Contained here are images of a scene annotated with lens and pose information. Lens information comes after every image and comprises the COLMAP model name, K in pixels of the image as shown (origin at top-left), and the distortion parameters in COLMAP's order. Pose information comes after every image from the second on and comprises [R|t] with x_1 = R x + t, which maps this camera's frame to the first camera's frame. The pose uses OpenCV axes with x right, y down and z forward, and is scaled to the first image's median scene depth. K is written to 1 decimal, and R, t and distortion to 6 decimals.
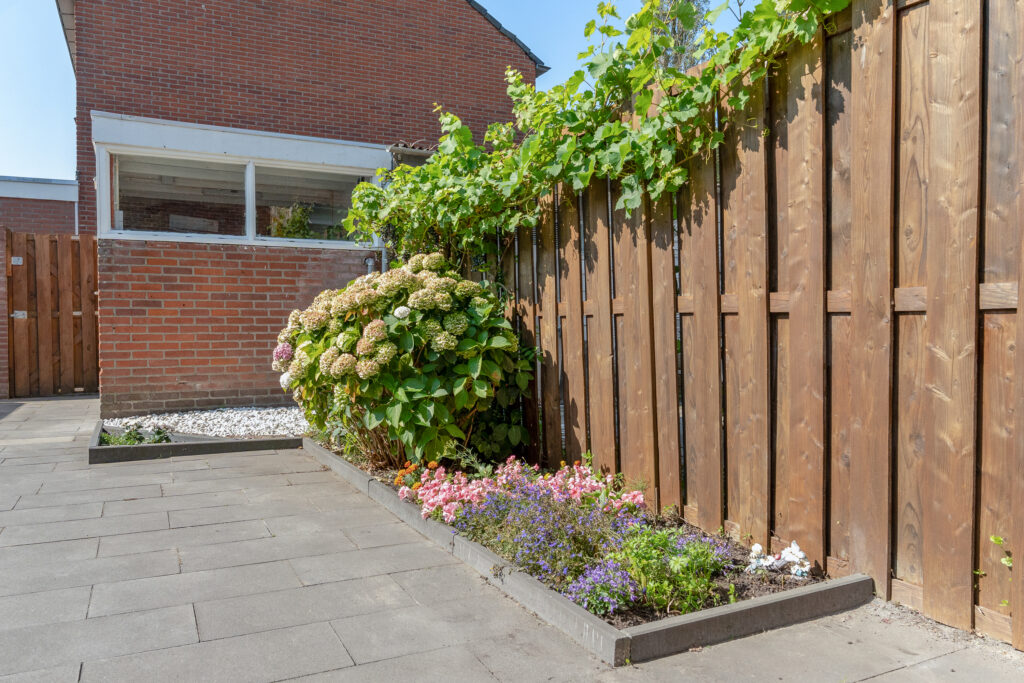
lens RADIAL K [[749.0, 0, 512.0], [0, 749.0, 341.5], [0, 0, 1]] dist [-0.001423, -0.003148]
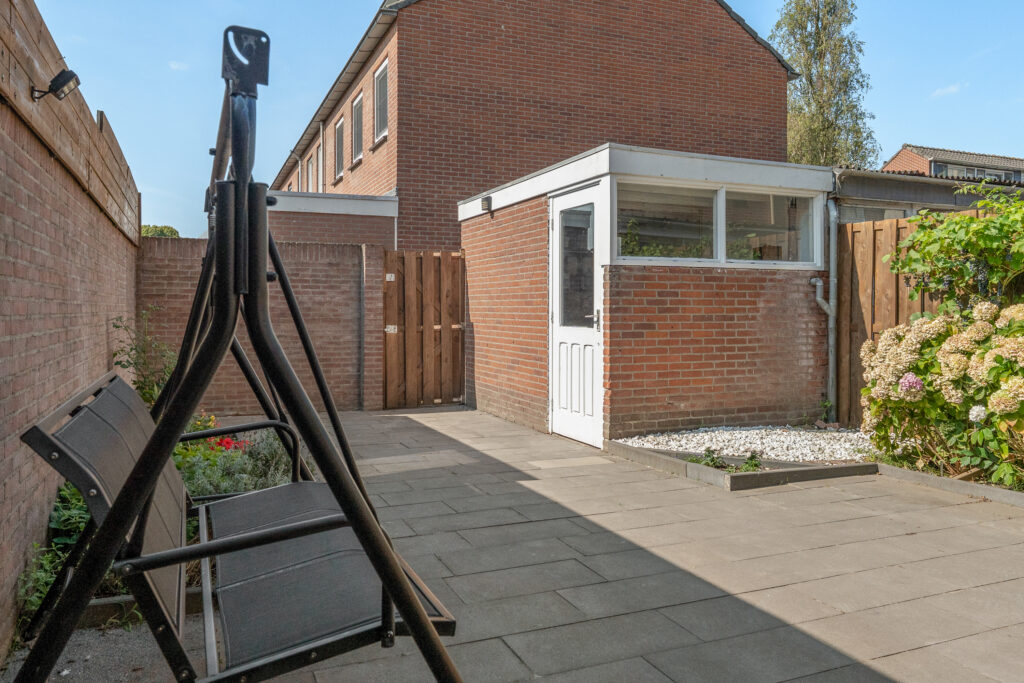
lens RADIAL K [[757.6, 0, 512.5], [0, 757.6, 307.9], [0, 0, 1]] dist [-0.002656, -0.001282]
pose [[0.997708, -0.003240, -0.067593, -0.540997], [0.000796, 0.999346, -0.036150, -0.034753], [0.067666, 0.036013, 0.997058, -0.049569]]
